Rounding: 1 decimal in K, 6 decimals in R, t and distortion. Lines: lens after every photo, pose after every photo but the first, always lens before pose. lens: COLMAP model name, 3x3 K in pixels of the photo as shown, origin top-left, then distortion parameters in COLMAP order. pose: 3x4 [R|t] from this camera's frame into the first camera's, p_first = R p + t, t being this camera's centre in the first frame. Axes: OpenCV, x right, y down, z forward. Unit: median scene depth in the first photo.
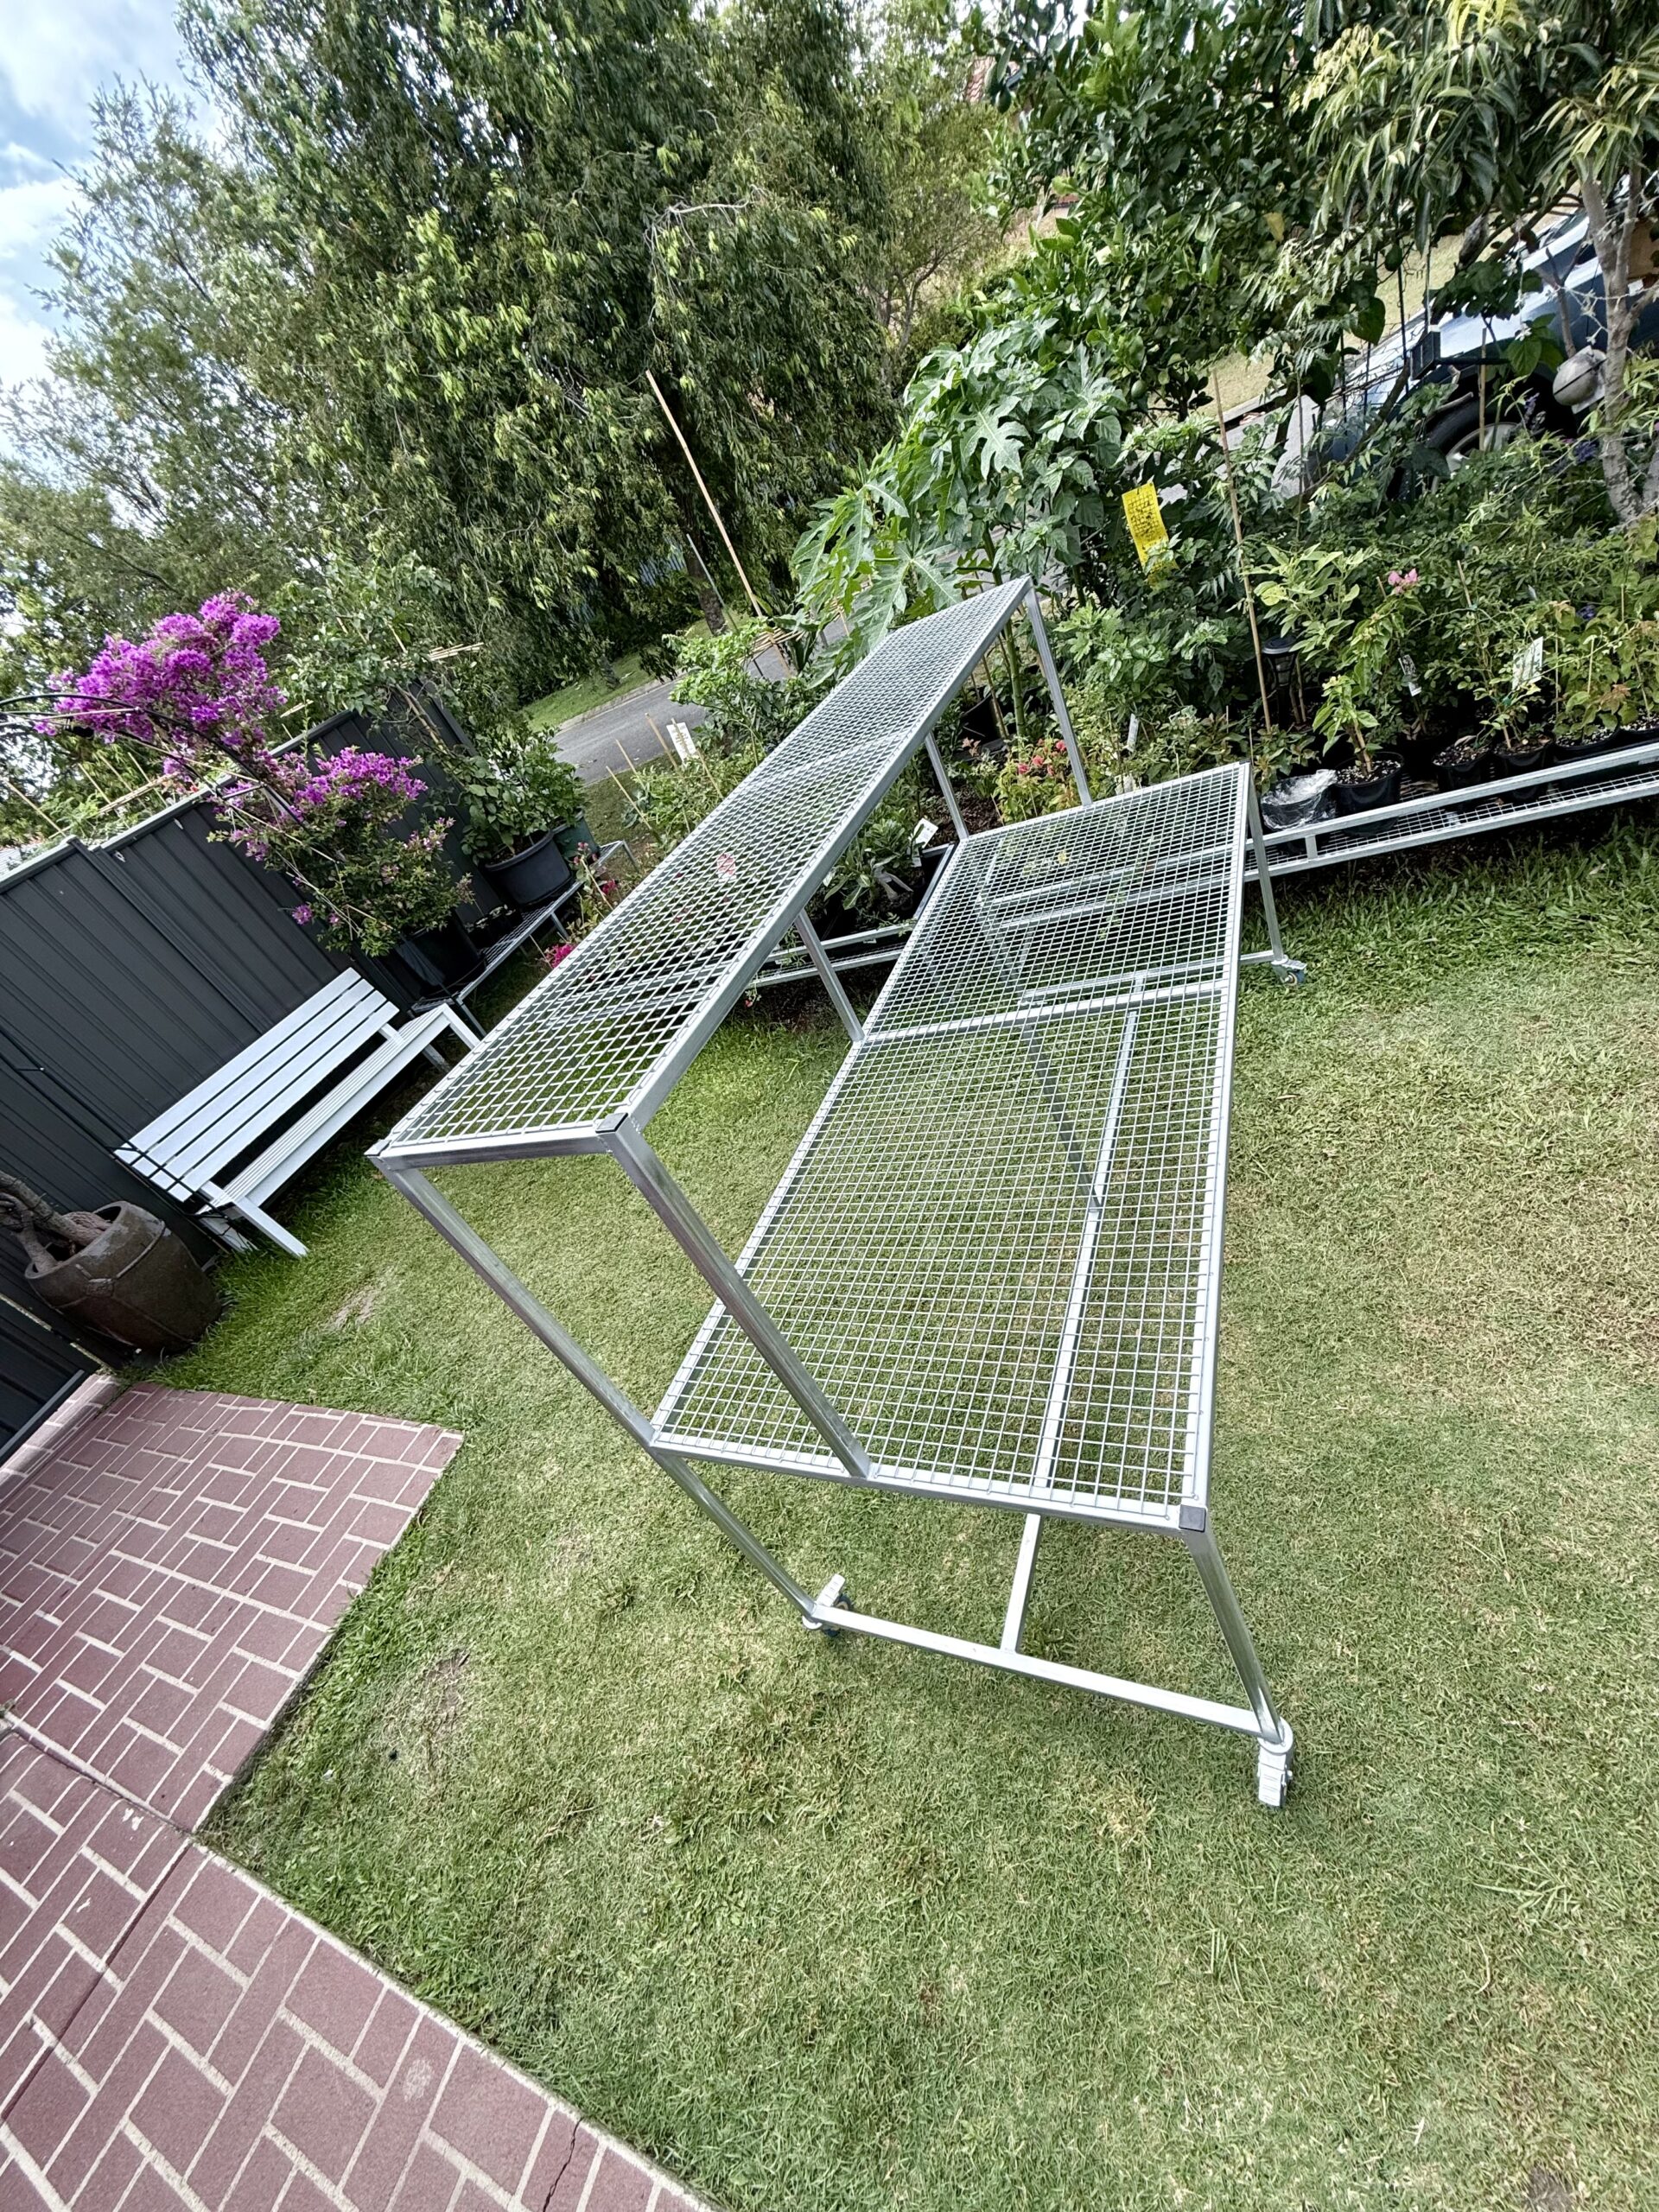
lens RADIAL K [[883.1, 0, 841.1], [0, 883.1, 1090.0], [0, 0, 1]] dist [0.000694, -0.000045]
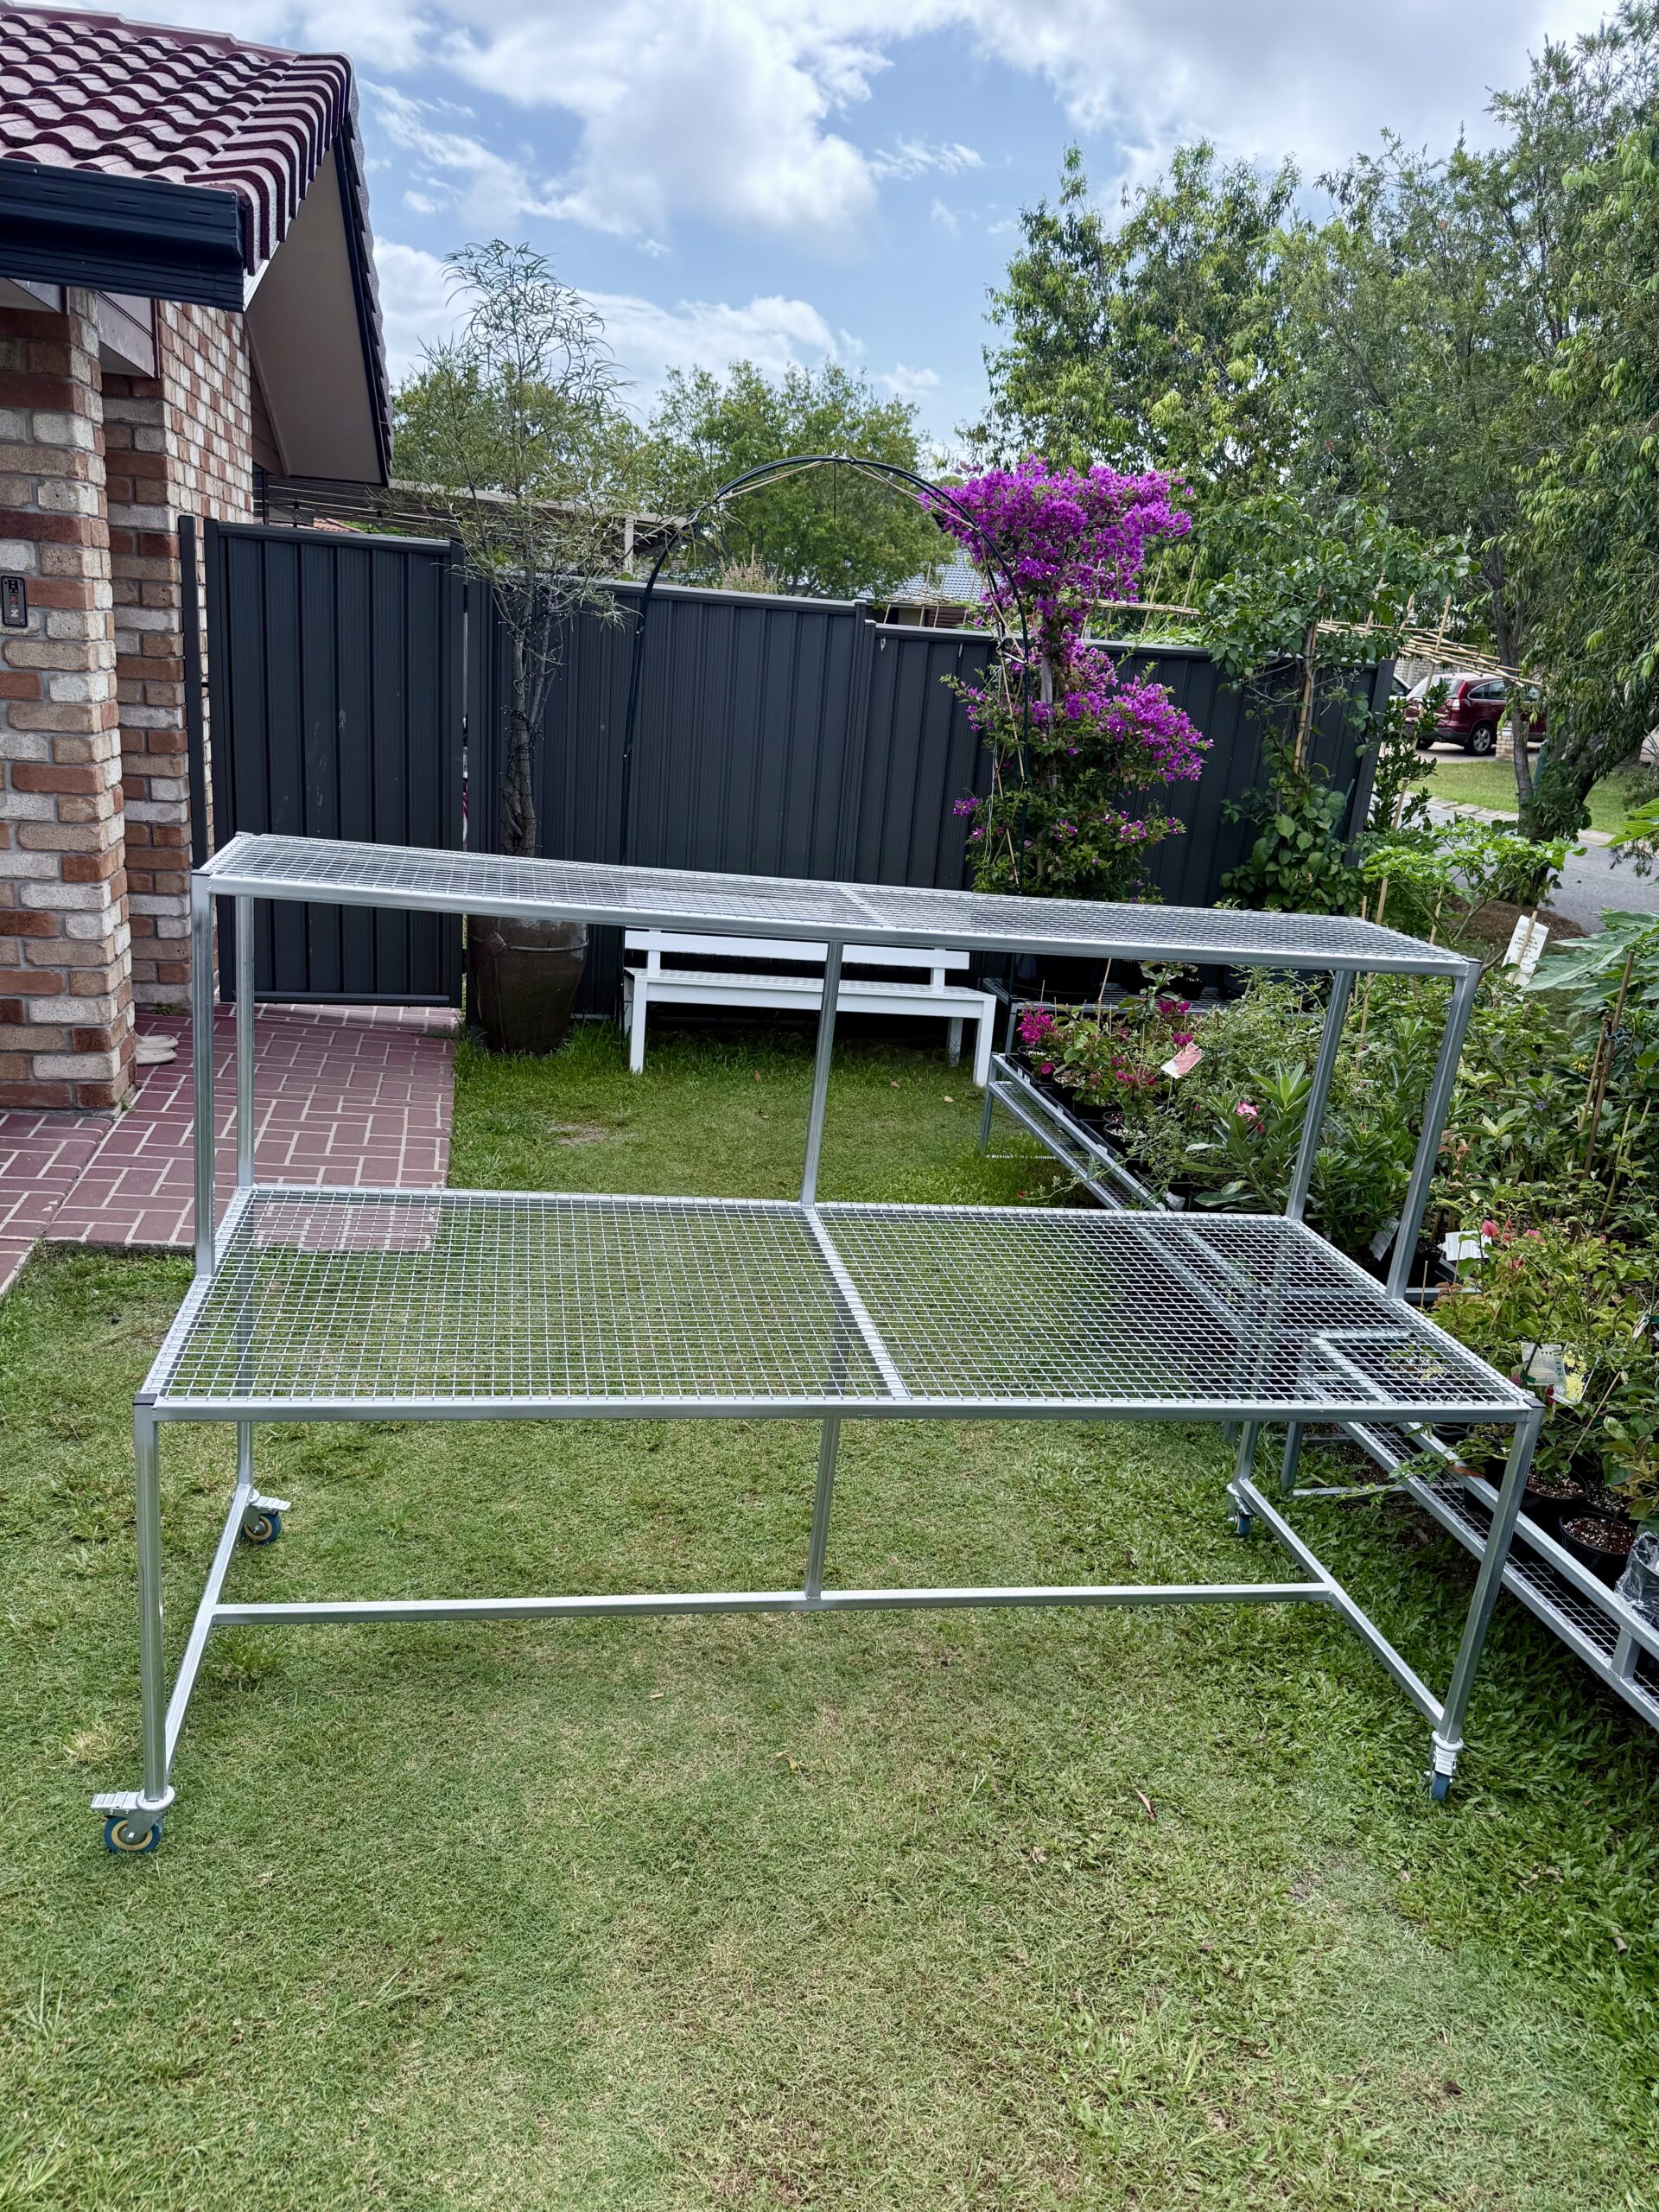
lens RADIAL K [[1588.7, 0, 829.5], [0, 1588.7, 1106.0], [0, 0, 1]] dist [0.076970, -0.132056]
pose [[0.446180, 0.653672, -0.611257, 0.693879], [-0.732879, 0.658872, 0.169635, -0.305218], [0.513626, 0.372290, 0.773038, -0.135811]]
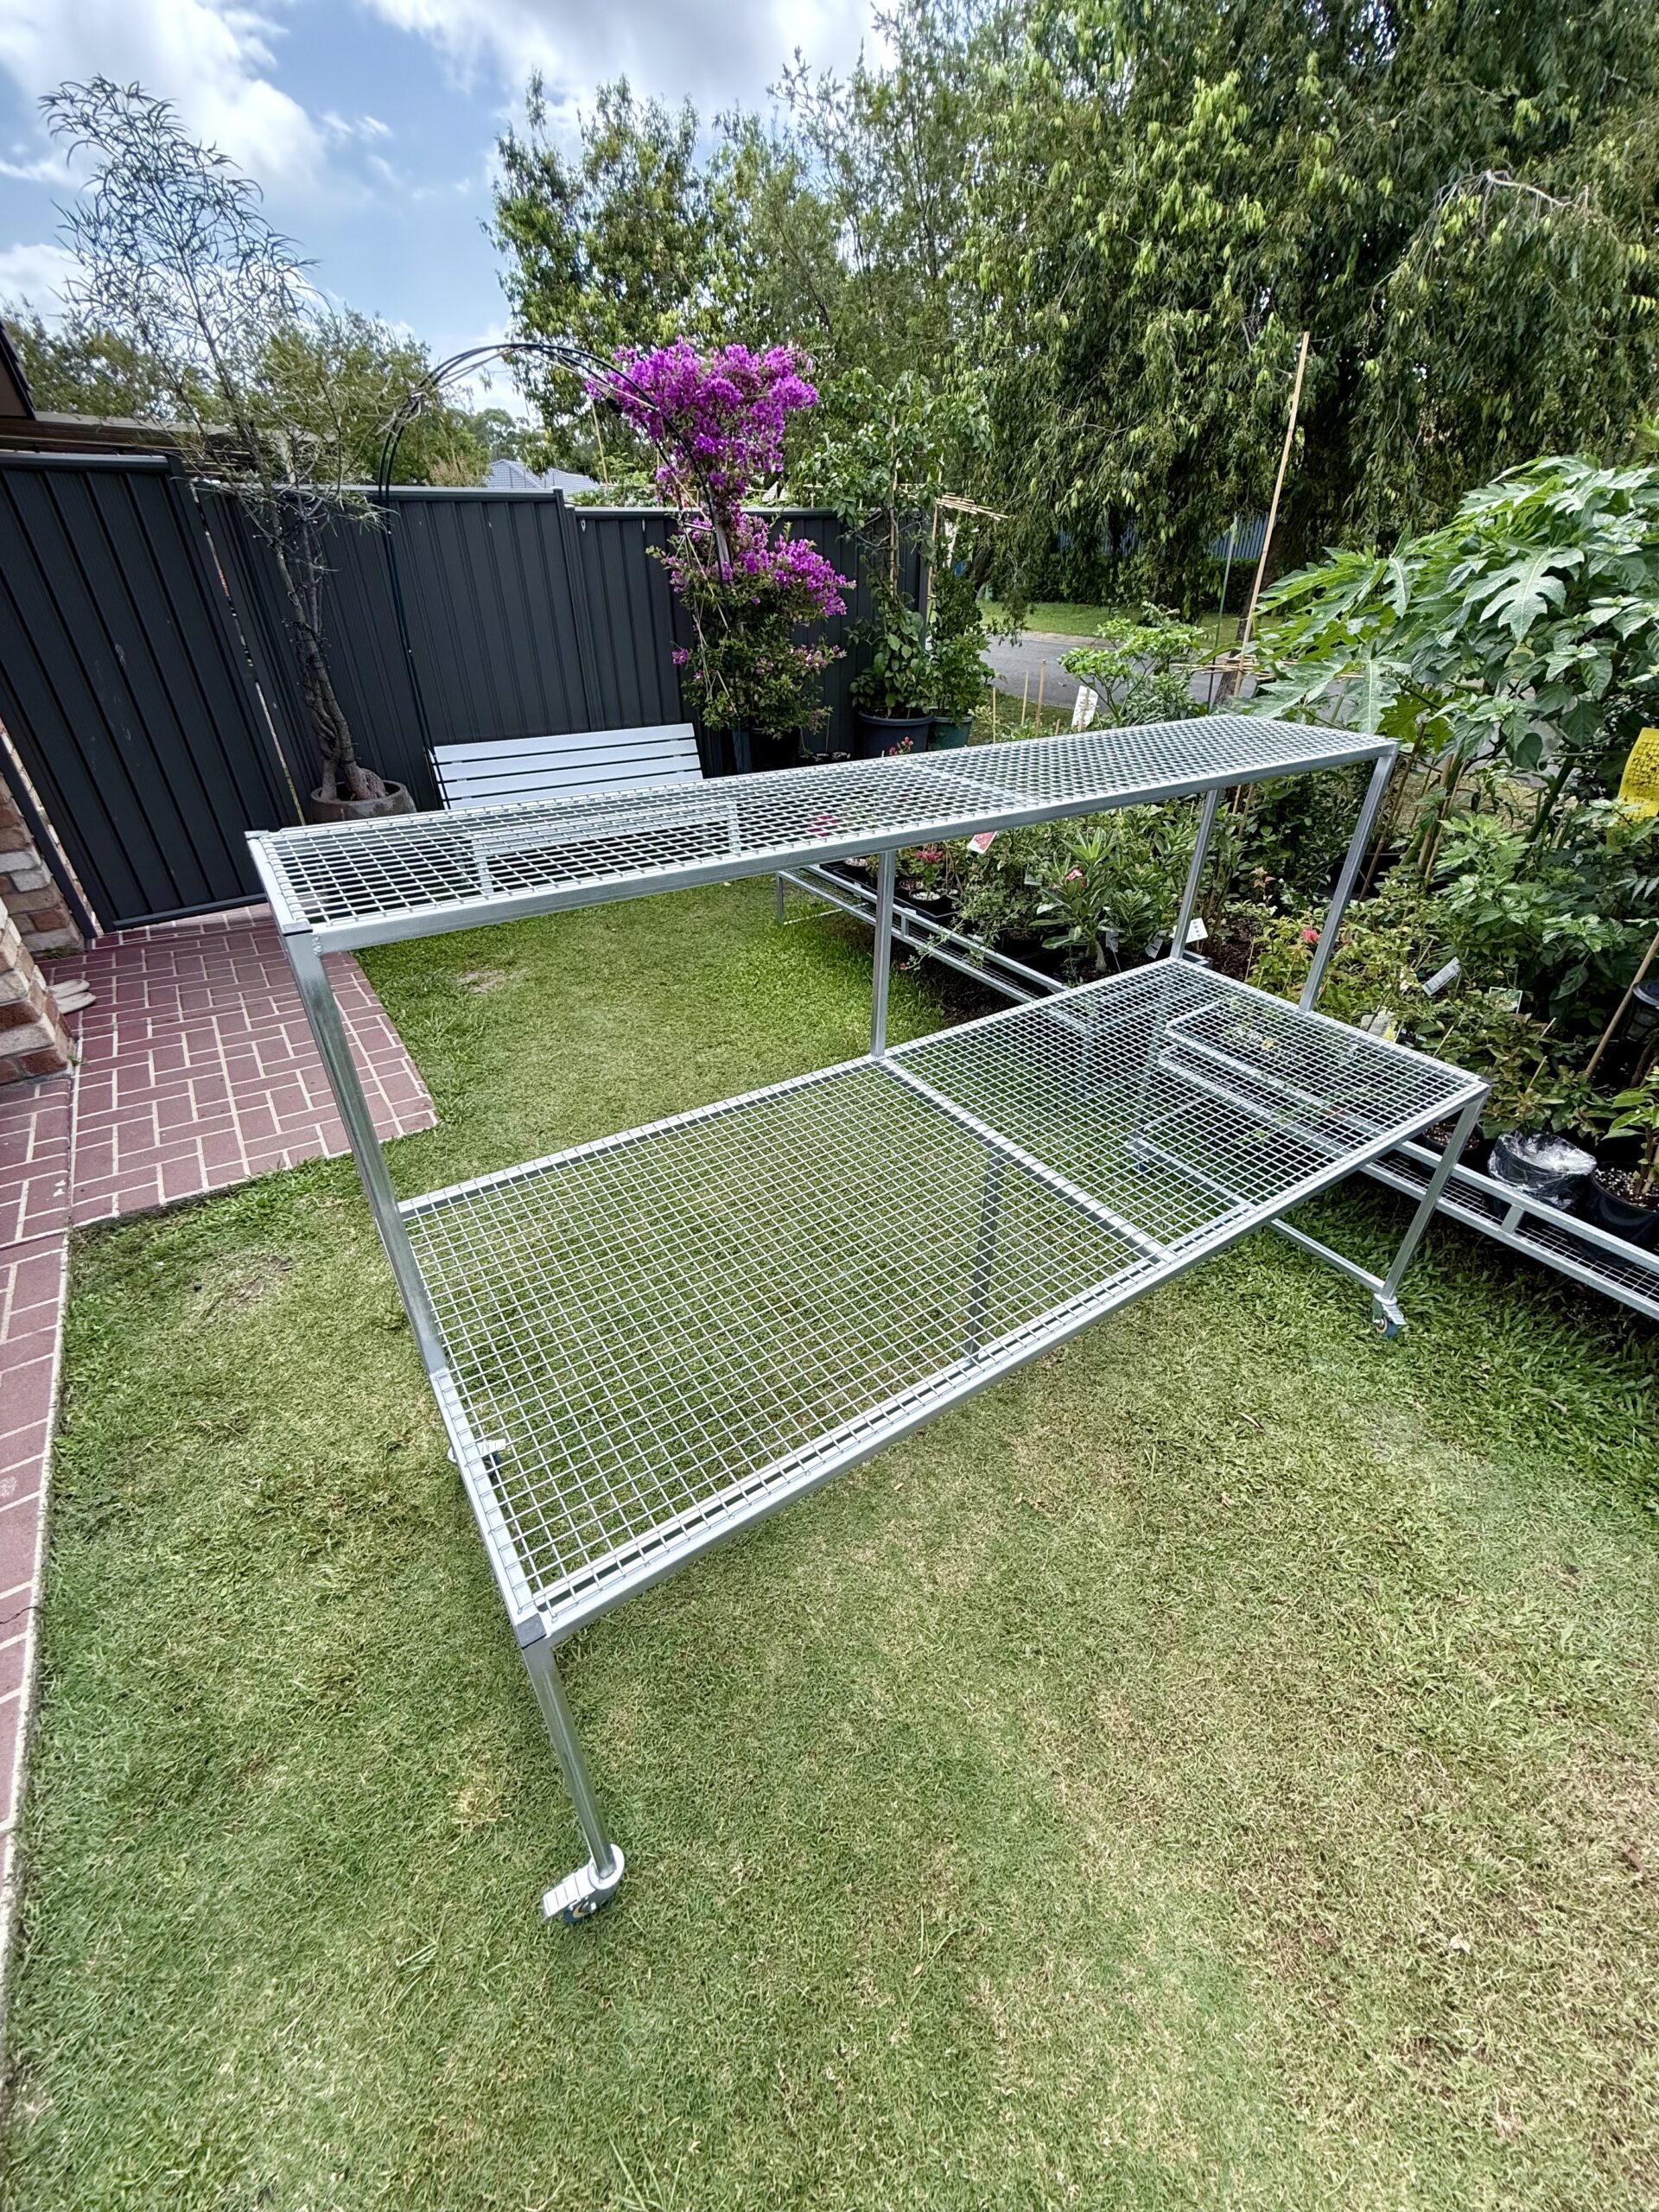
lens RADIAL K [[885.4, 0, 843.2], [0, 885.4, 1099.9], [0, 0, 1]] dist [0.000057, 0.000584]
pose [[0.750115, 0.624700, -0.216973, 0.180596], [-0.606338, 0.780658, 0.151418, -0.111213], [0.263973, 0.017978, 0.964363, 0.059097]]
